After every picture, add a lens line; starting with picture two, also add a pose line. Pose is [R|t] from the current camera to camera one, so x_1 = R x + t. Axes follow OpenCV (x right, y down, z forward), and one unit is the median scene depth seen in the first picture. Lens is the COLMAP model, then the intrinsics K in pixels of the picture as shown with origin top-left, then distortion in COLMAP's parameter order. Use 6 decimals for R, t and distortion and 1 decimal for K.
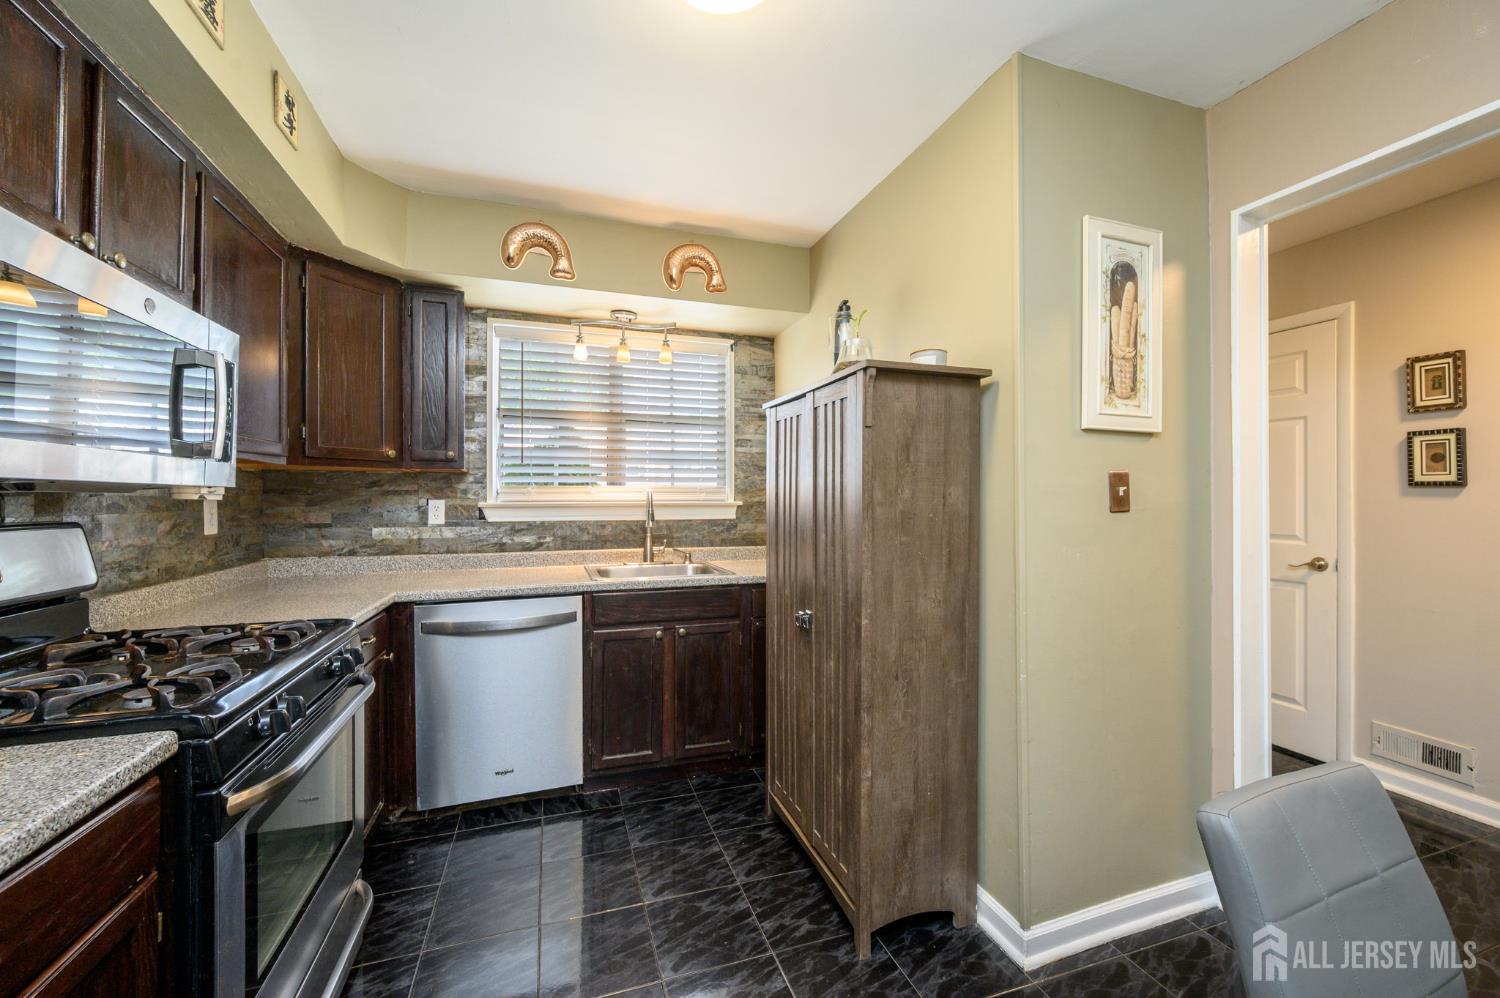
lens RADIAL K [[588.6, 0, 753.3], [0, 588.6, 498.2], [0, 0, 1]] dist [-0.002740, -0.000434]
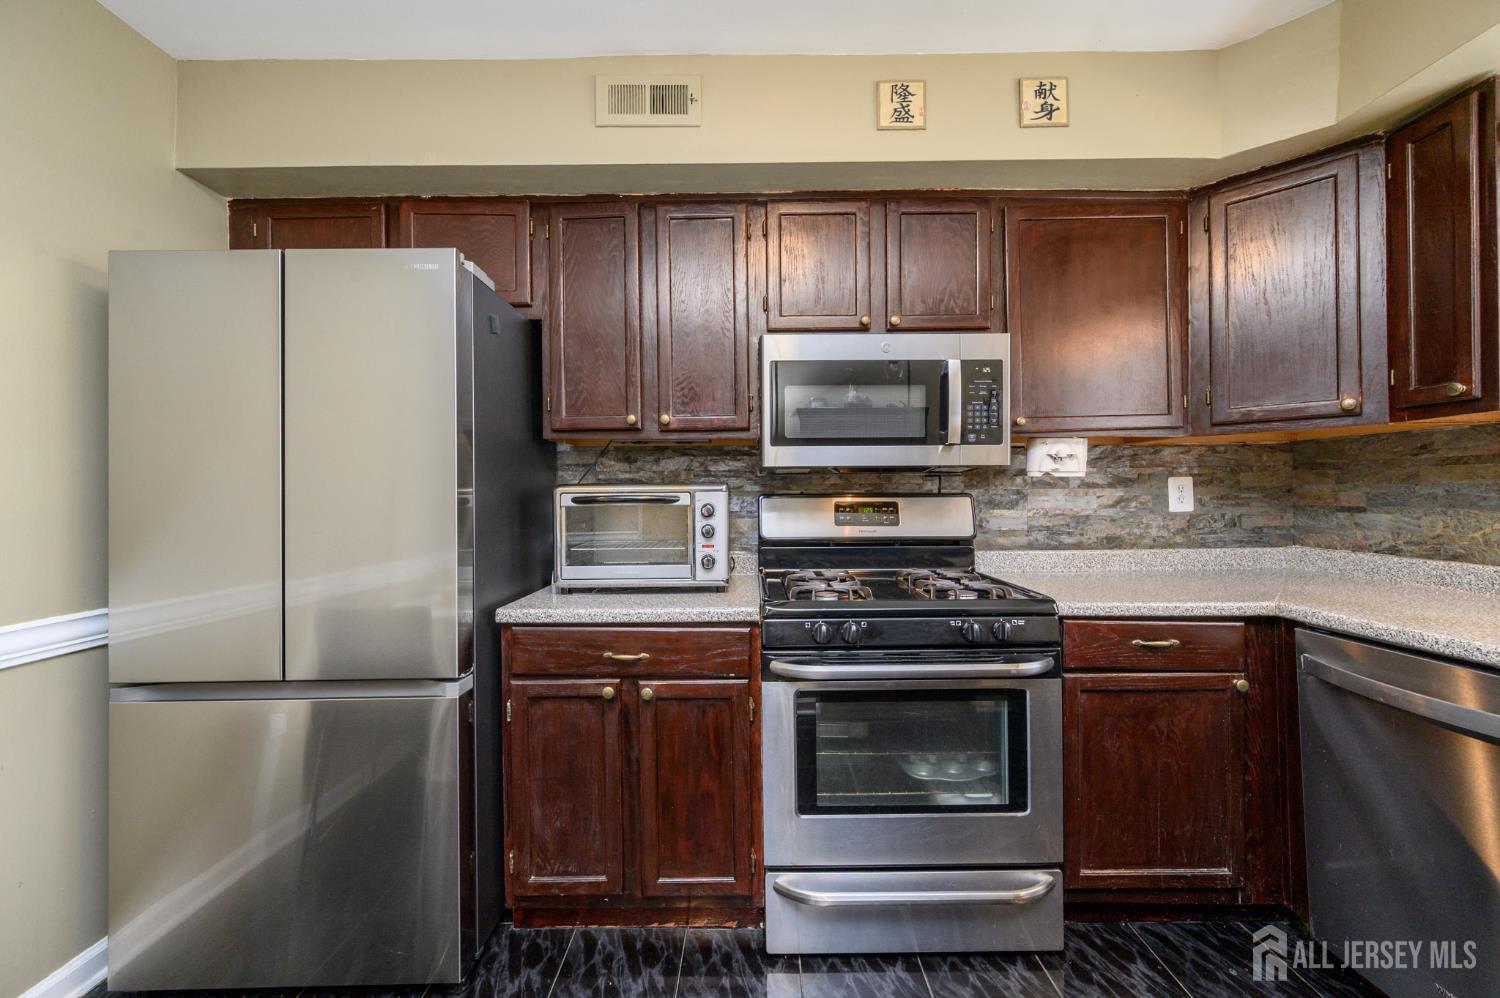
lens RADIAL K [[588.6, 0, 753.7], [0, 588.6, 492.1], [0, 0, 1]] dist [-0.002740, -0.000434]
pose [[-0.328070, 0.002916, -0.944649, 0.223864], [0.007064, 0.999975, 0.000633, 0.018857], [0.944627, -0.006465, -0.328083, 0.530228]]
